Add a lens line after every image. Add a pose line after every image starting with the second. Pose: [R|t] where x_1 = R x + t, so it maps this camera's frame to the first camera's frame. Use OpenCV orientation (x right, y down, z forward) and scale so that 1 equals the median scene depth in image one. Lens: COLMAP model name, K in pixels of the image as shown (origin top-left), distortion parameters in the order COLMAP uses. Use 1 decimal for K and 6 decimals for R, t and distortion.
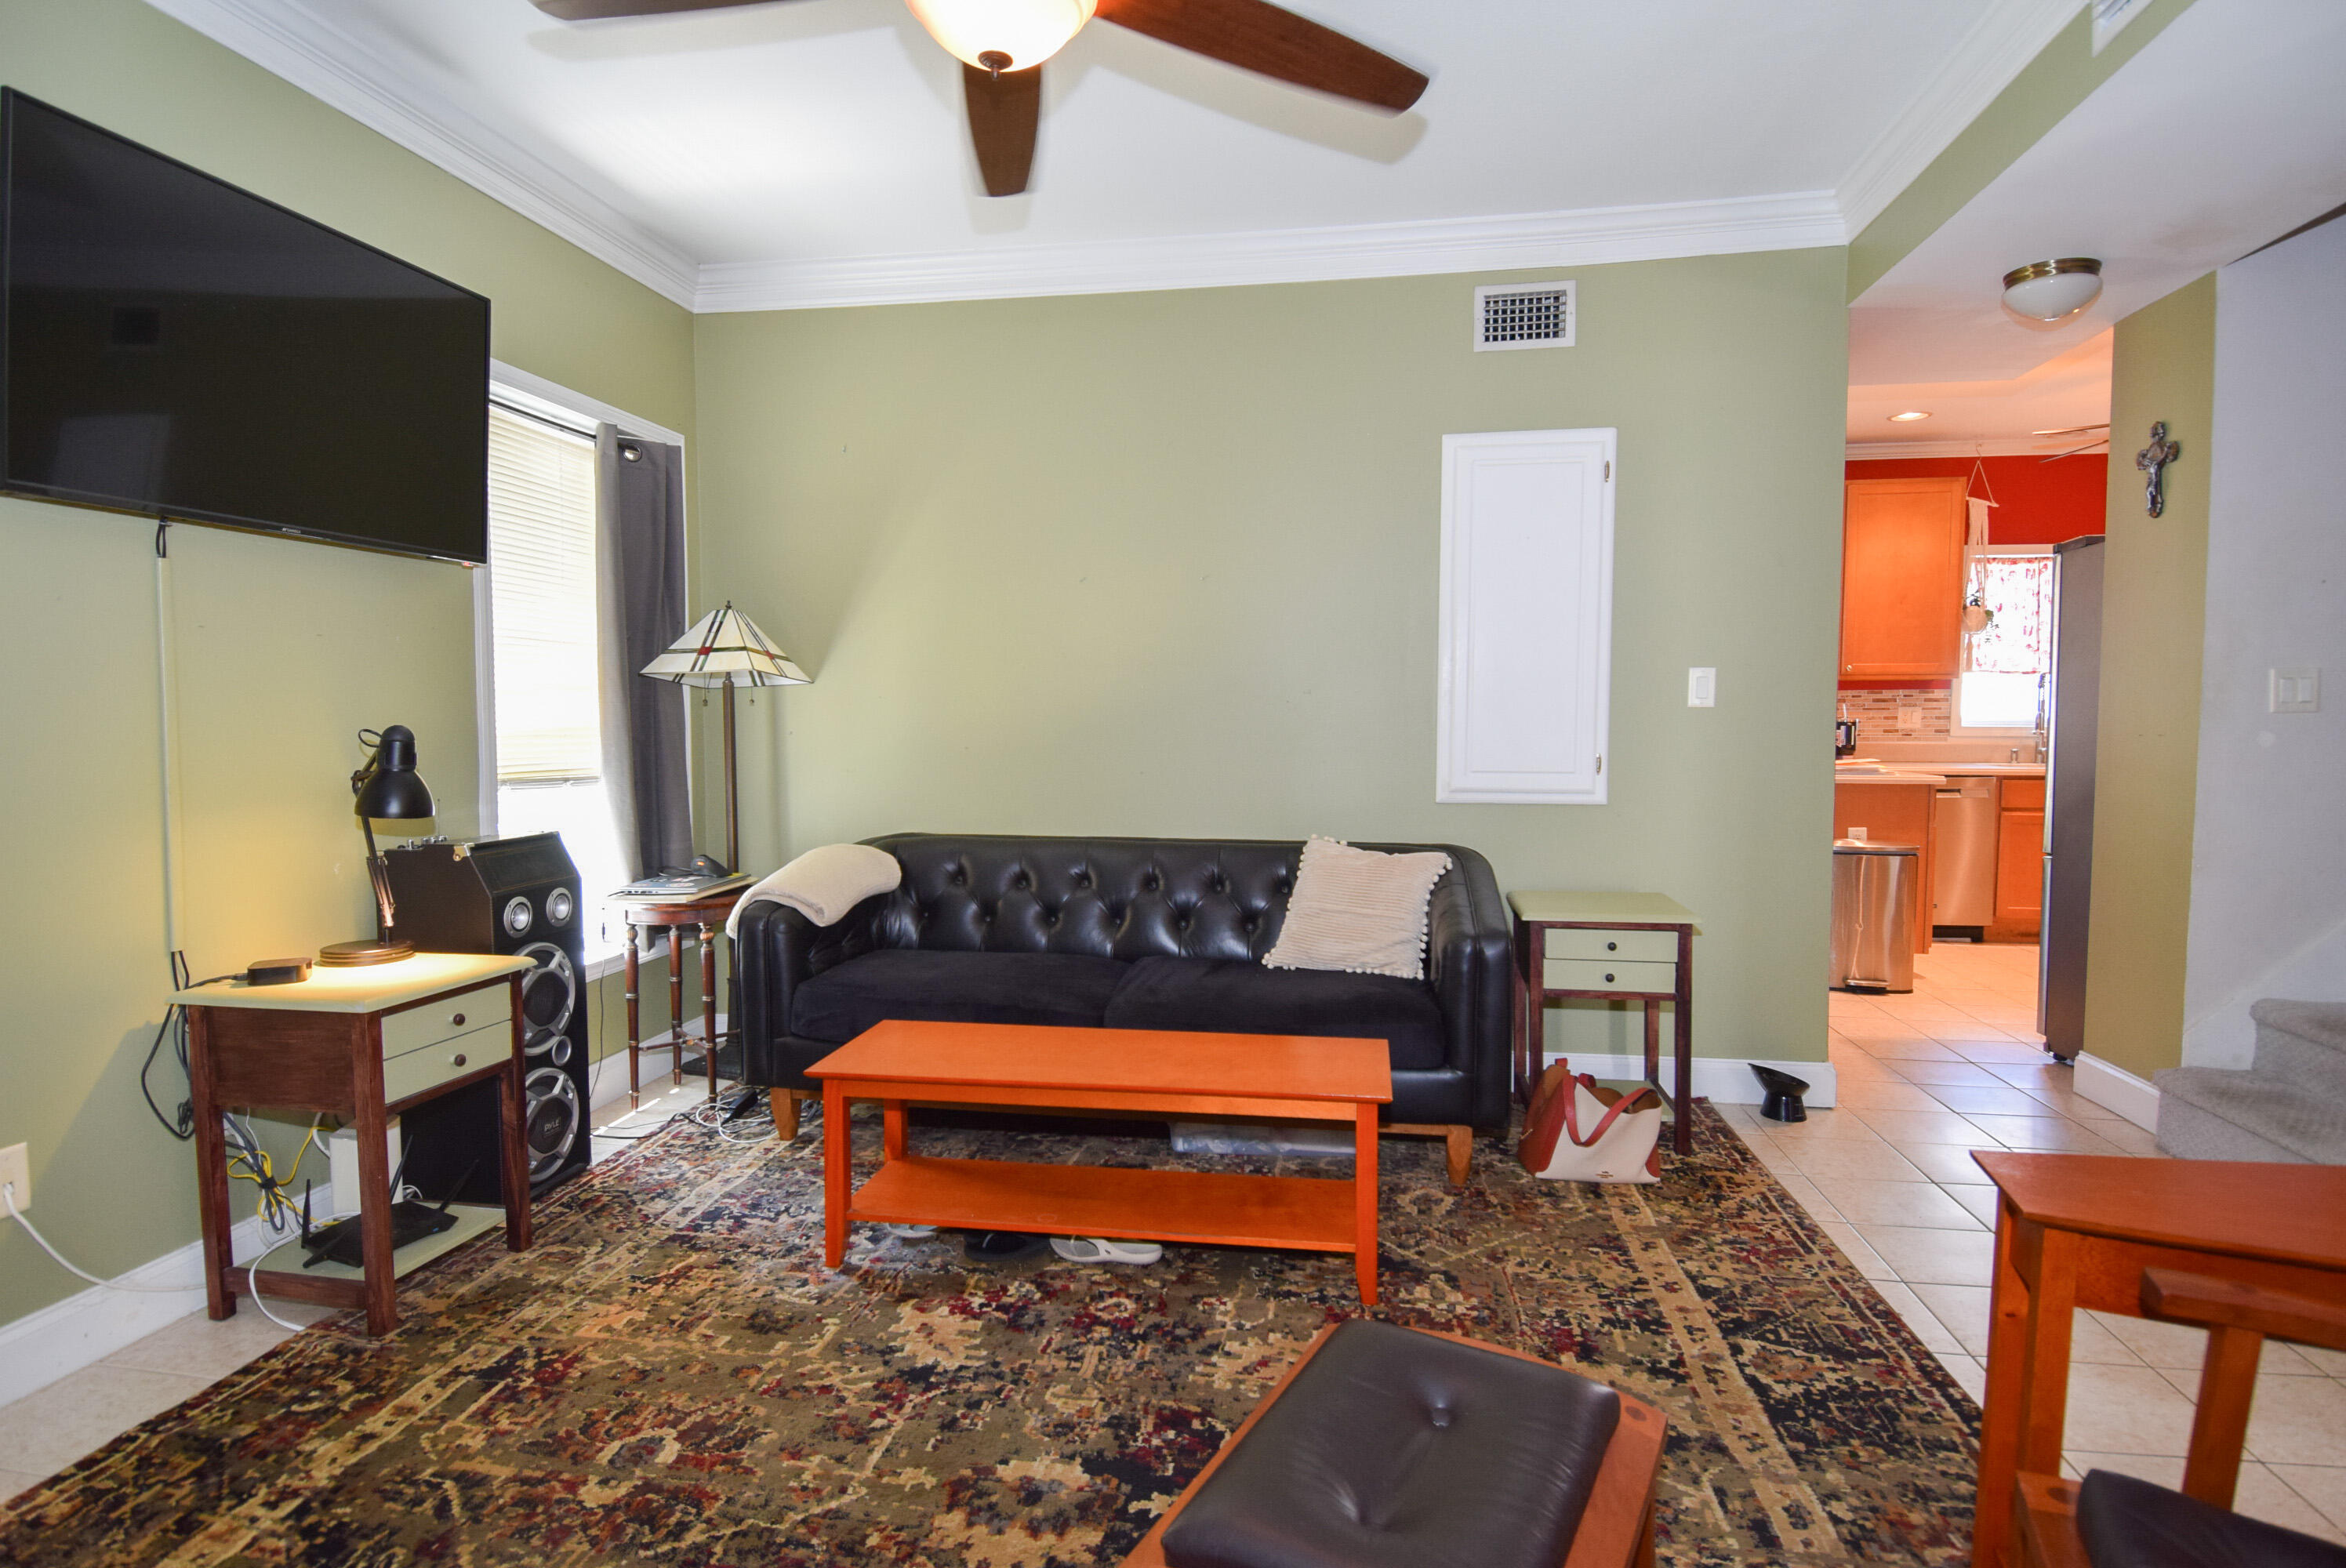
lens RADIAL K [[1227.8, 0, 1169.6], [0, 1227.8, 780.8], [0, 0, 1]] dist [0.054969, -0.059479]
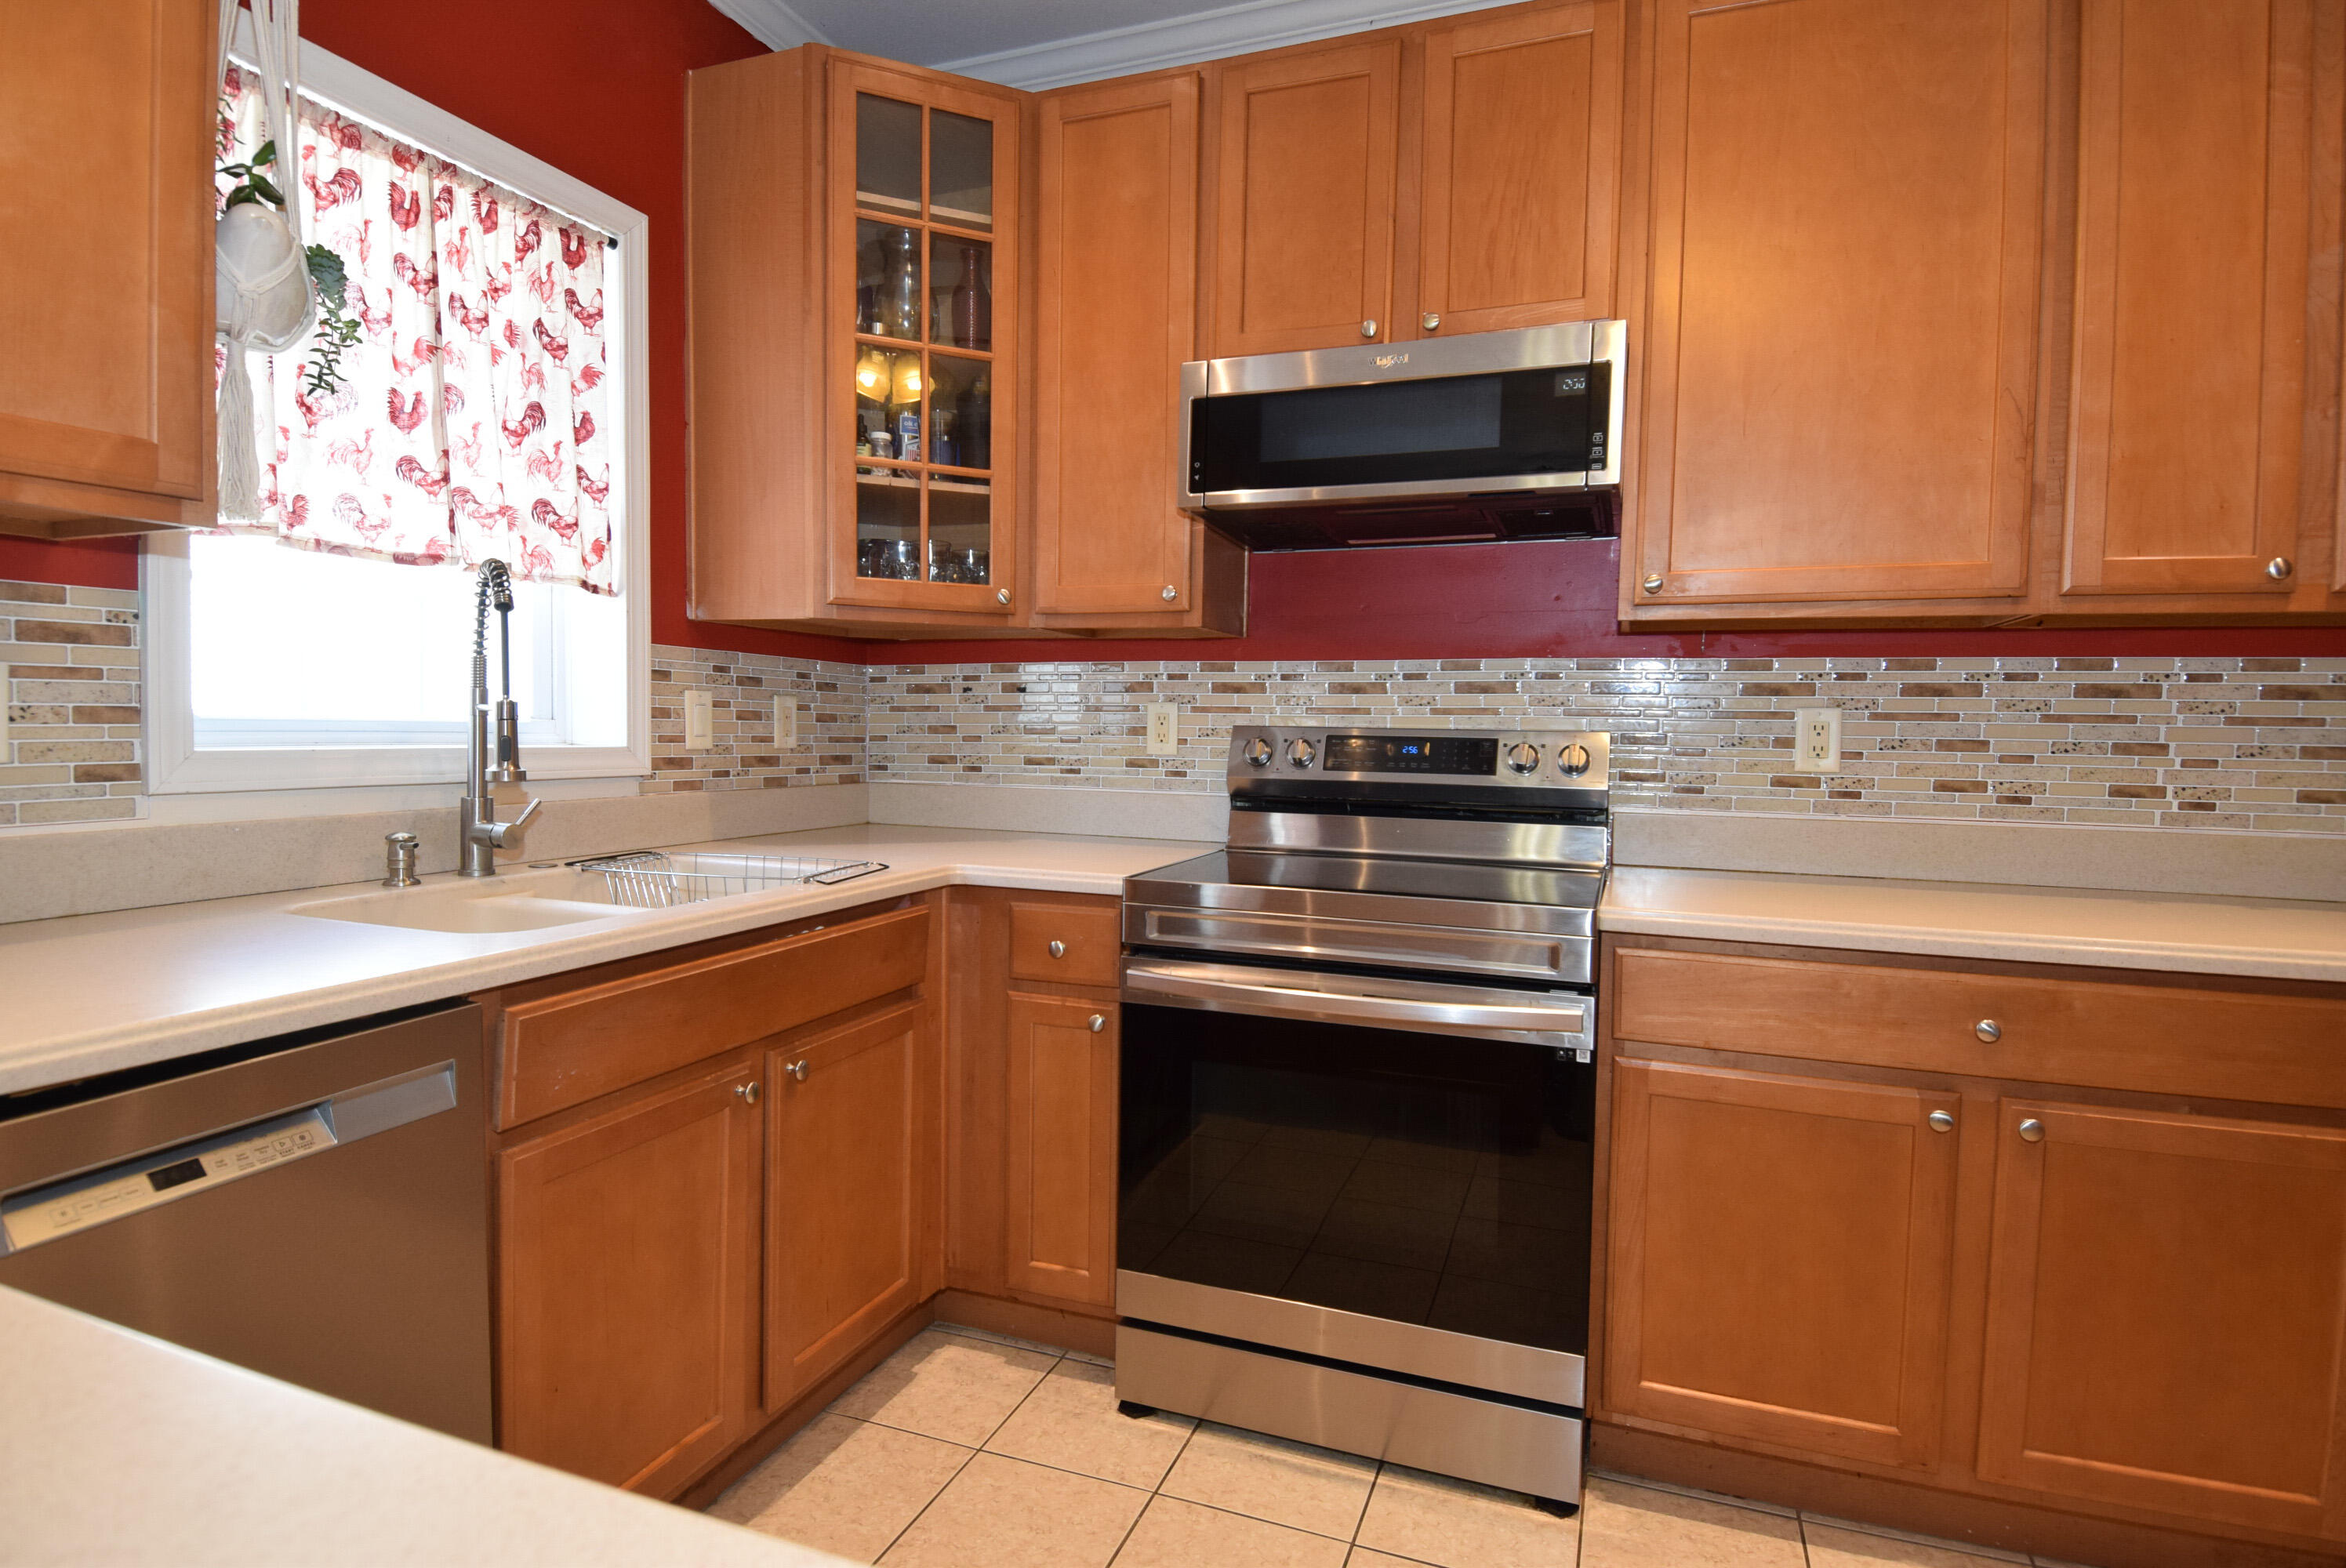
lens RADIAL K [[1231.1, 0, 1173.0], [0, 1231.1, 784.0], [0, 0, 1]] dist [0.048875, -0.058439]
pose [[0.196942, -0.045243, 0.979371, 0.445900], [0.038587, 0.998518, 0.038368, -0.039852], [-0.979656, 0.030234, 0.198396, 0.778014]]
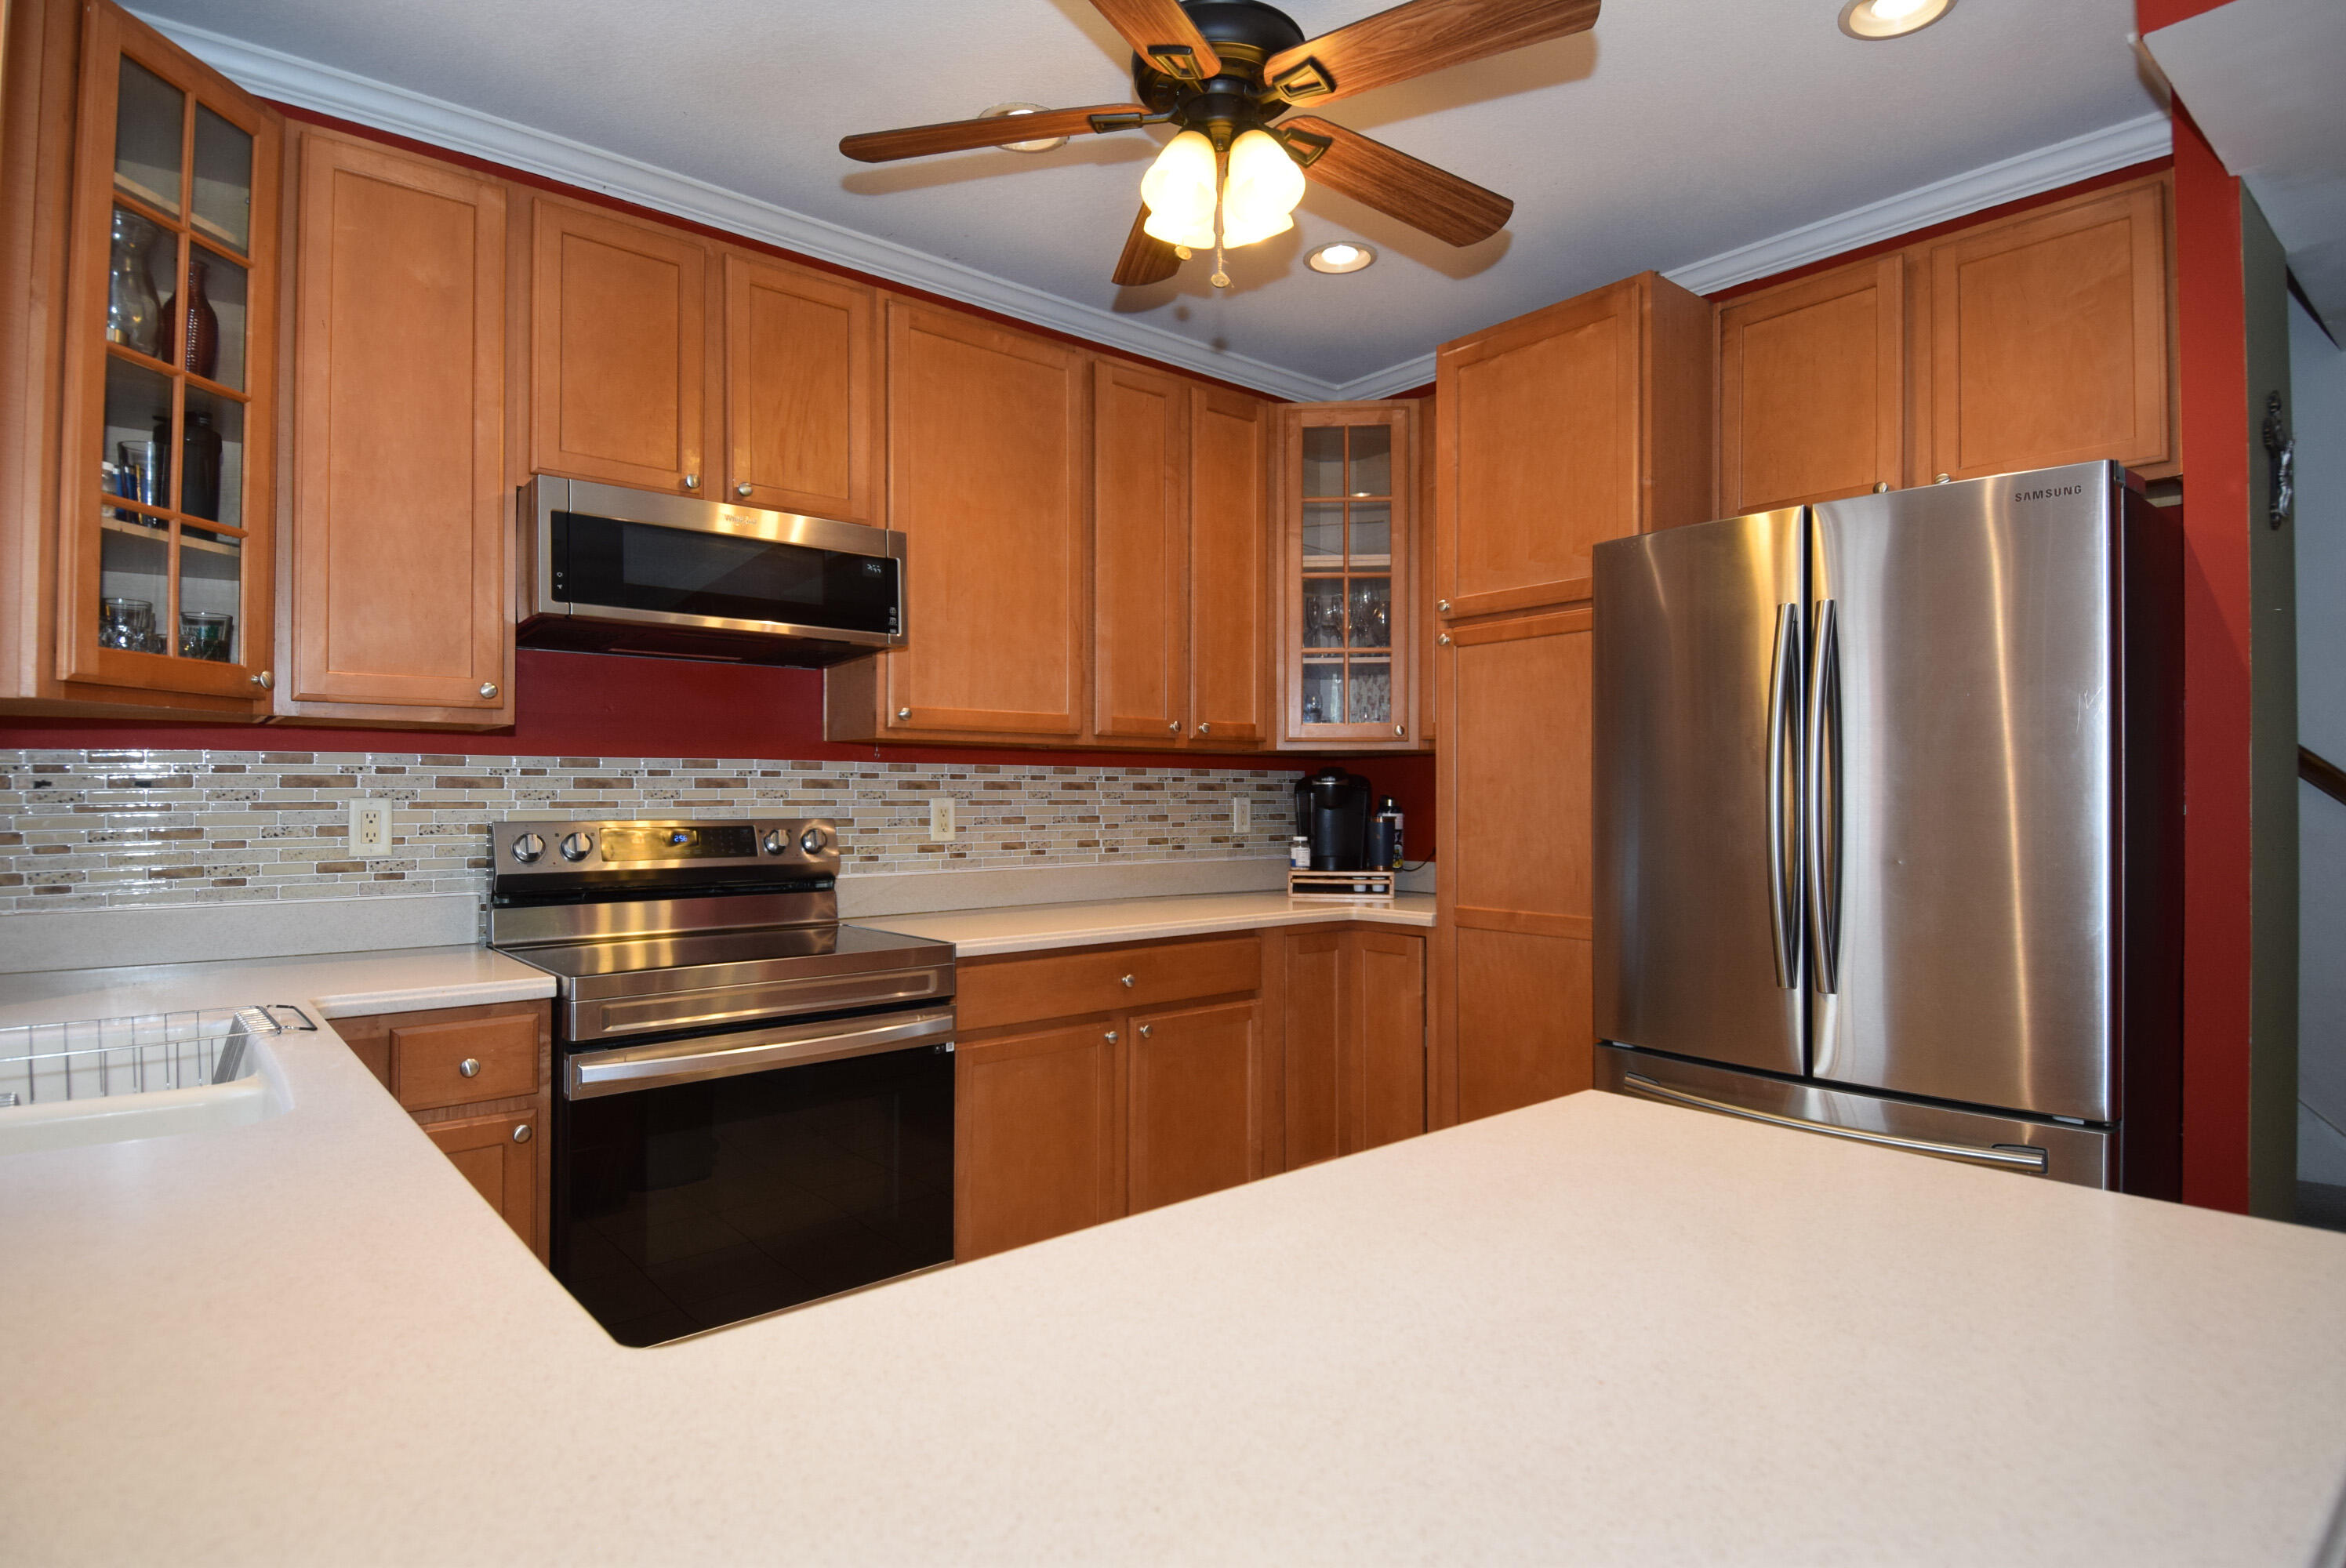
lens RADIAL K [[1174.9, 0, 1173.0], [0, 1174.9, 784.0], [0, 0, 1]] dist [-0.001217, -0.019342]
pose [[-0.763658, 0.006672, 0.645586, 0.435195], [0.036006, 0.998830, 0.032269, -0.058090], [-0.644616, 0.047887, -0.763005, 0.971682]]
